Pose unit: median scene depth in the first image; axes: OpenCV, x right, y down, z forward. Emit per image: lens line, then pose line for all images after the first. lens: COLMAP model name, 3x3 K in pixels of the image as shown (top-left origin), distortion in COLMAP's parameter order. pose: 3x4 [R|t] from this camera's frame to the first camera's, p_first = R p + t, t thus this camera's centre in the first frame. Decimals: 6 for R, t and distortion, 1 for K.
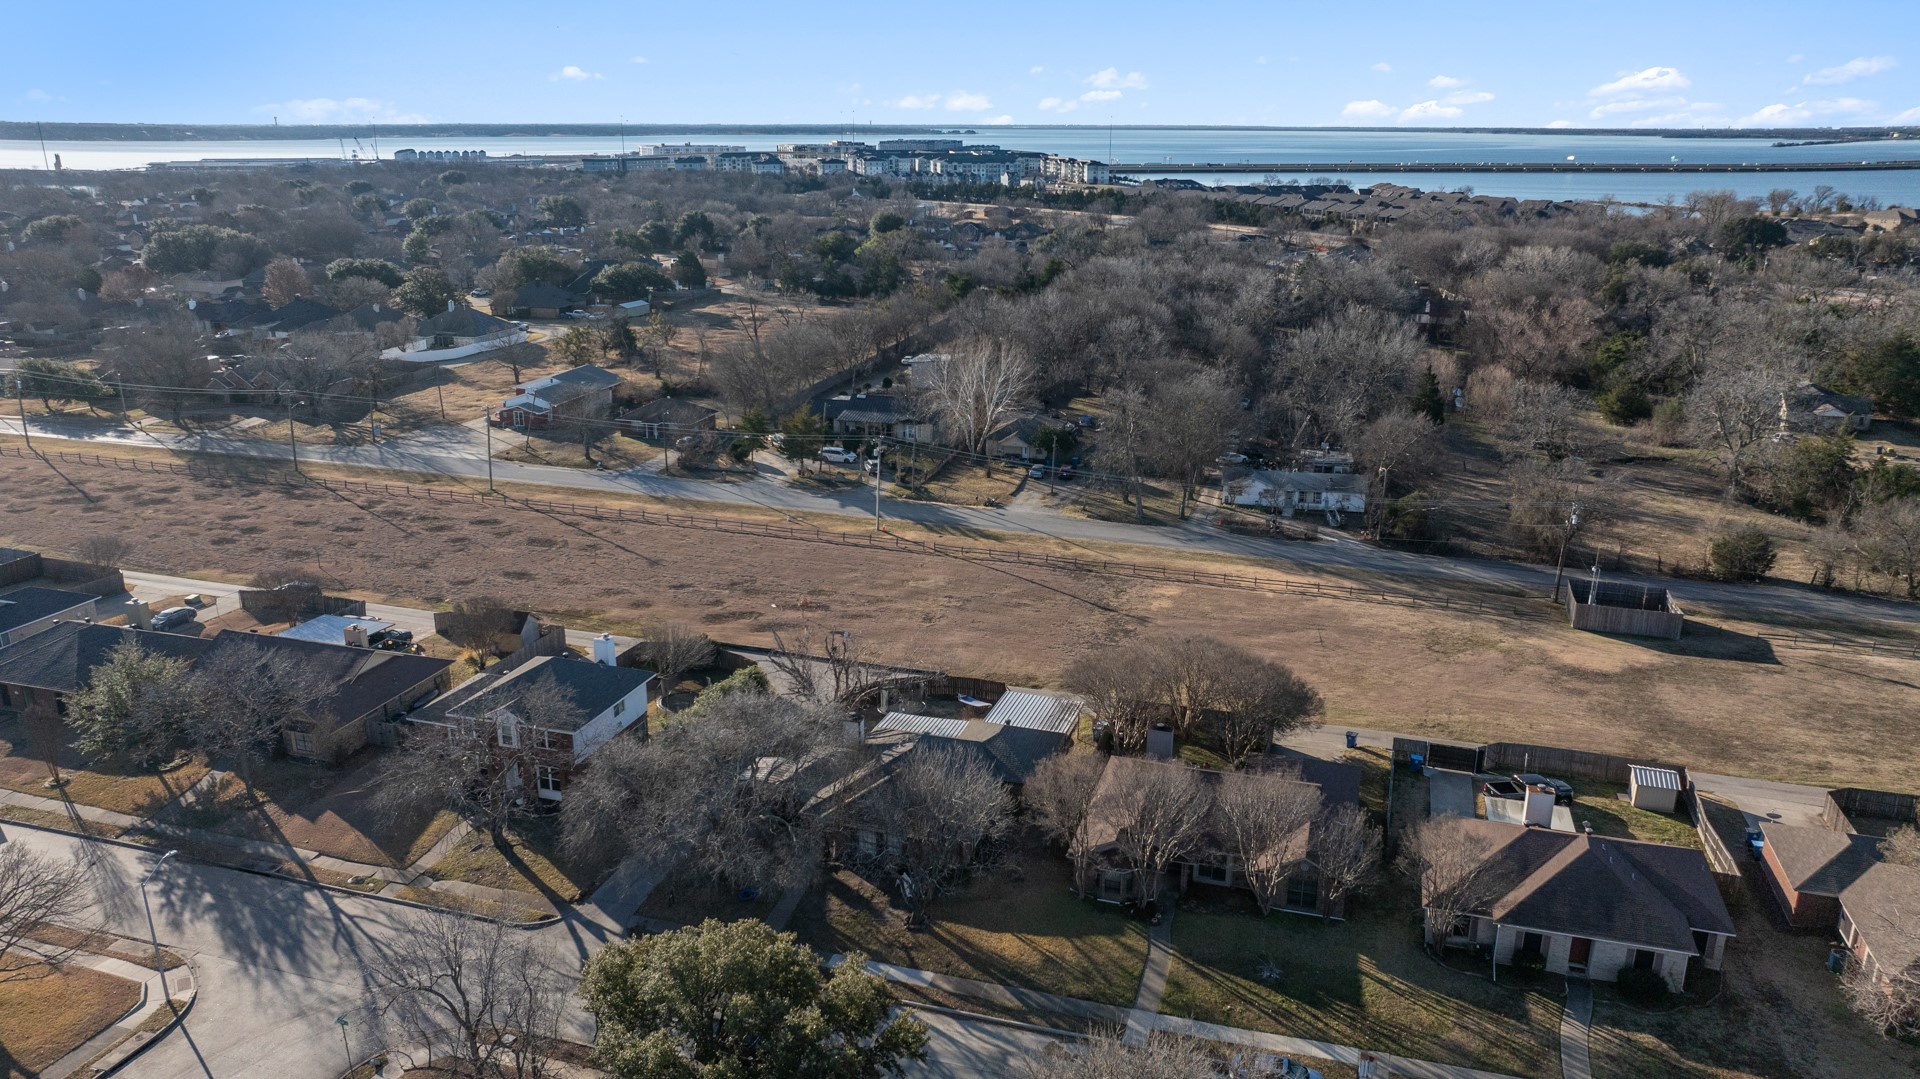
lens RADIAL K [[1359.1, 0, 947.7], [0, 1359.1, 537.7], [0, 0, 1]] dist [-0.009470, 0.005115]
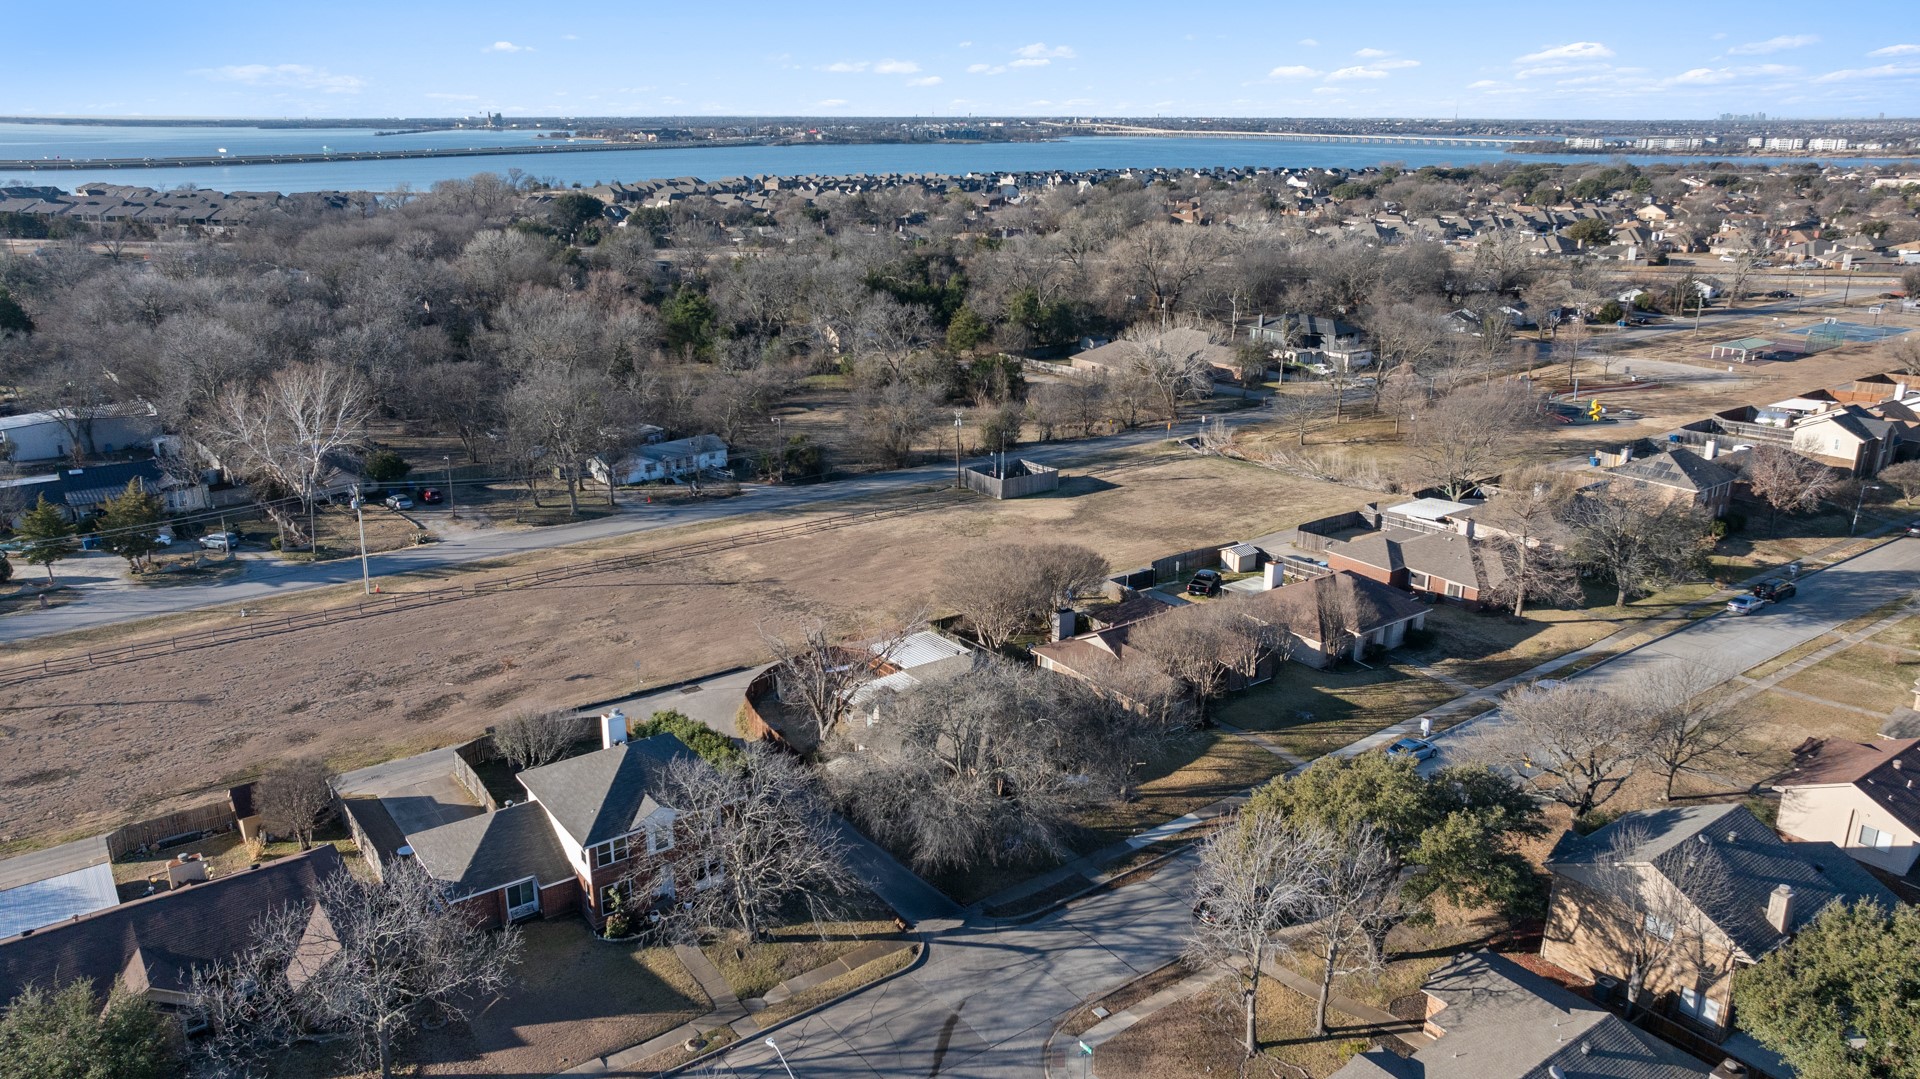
lens RADIAL K [[1359.1, 0, 957.6], [0, 1359.1, 538.8], [0, 0, 1]] dist [-0.009470, 0.005115]
pose [[0.580792, -0.241152, 0.777513, -0.514949], [0.235921, 0.963987, 0.122759, -0.059108], [-0.779116, 0.112134, 0.616769, 0.192401]]
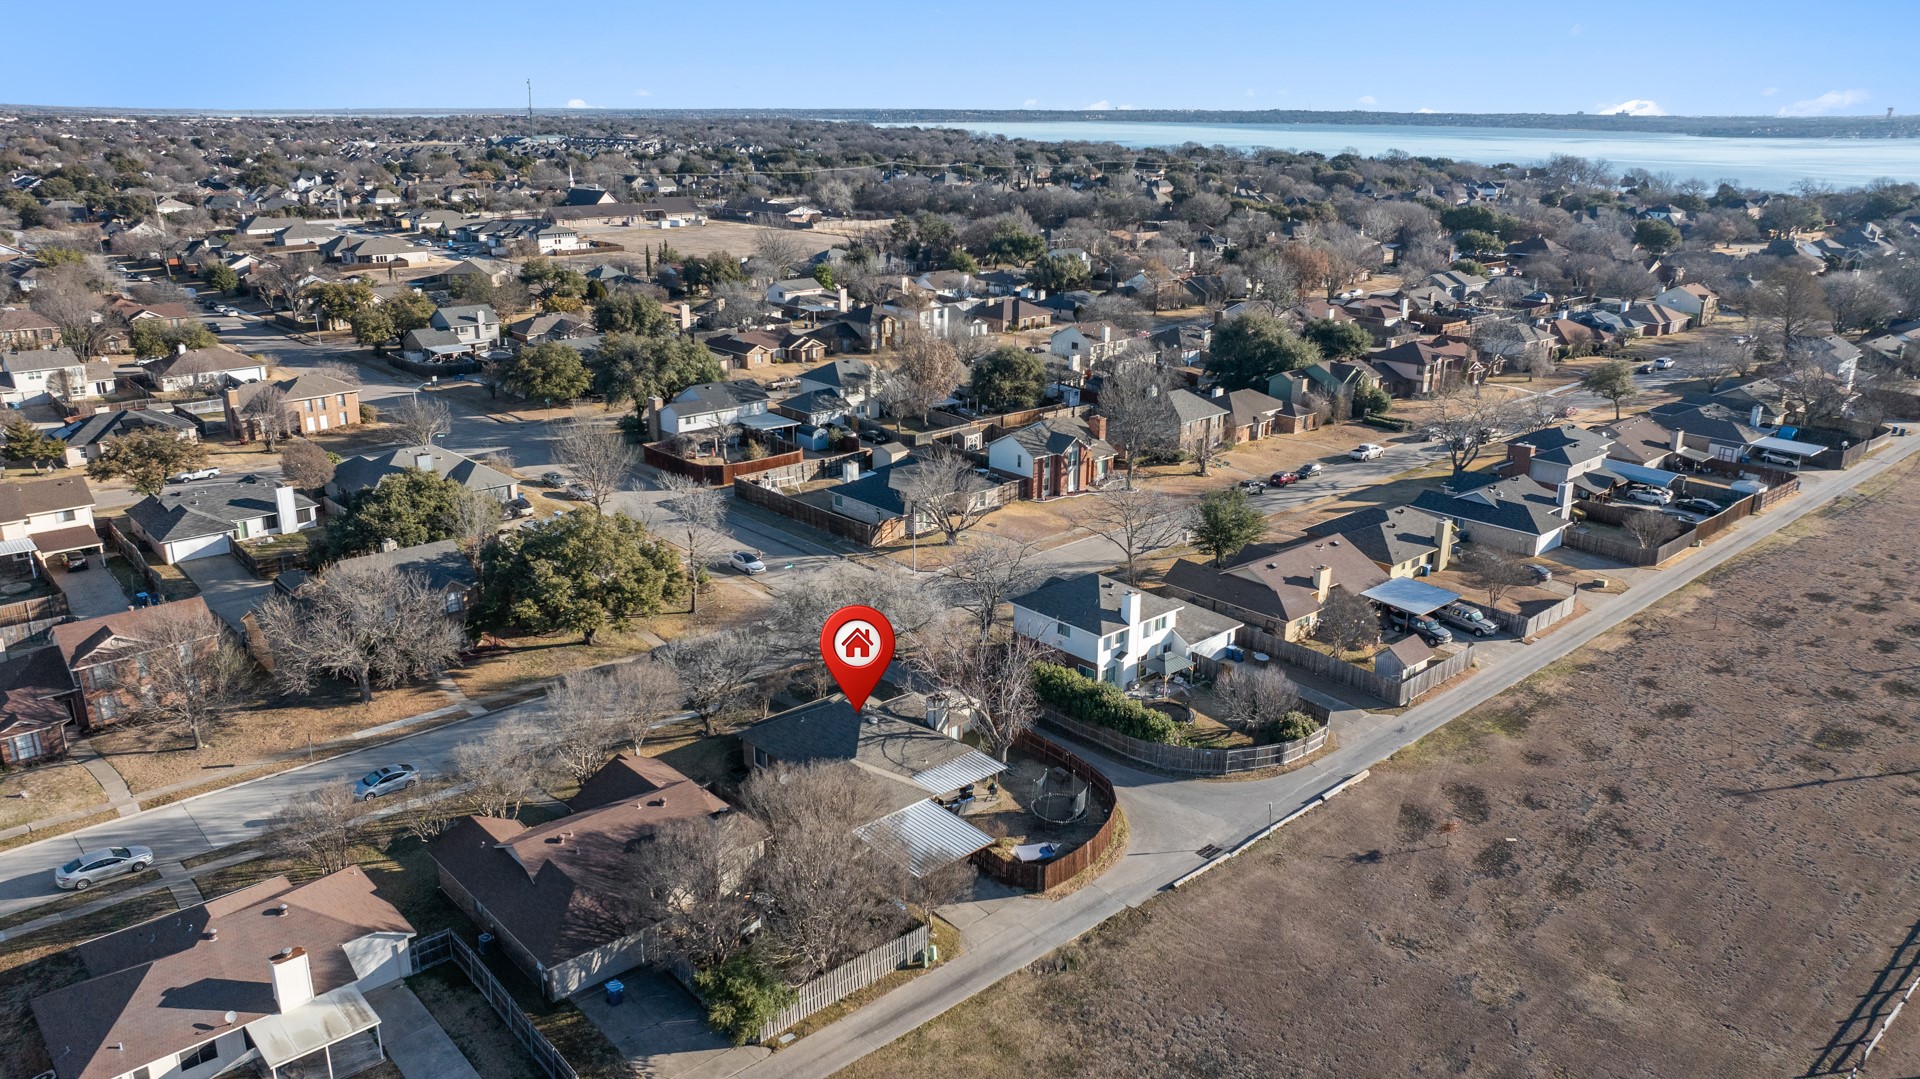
lens RADIAL K [[1359.1, 0, 955.0], [0, 1359.1, 539.0], [0, 0, 1]] dist [-0.009470, 0.005115]
pose [[-0.499188, 0.258289, -0.827102, 0.465755], [-0.264217, 0.863707, 0.429185, -0.260102], [0.825227, 0.432779, -0.362908, 0.842234]]
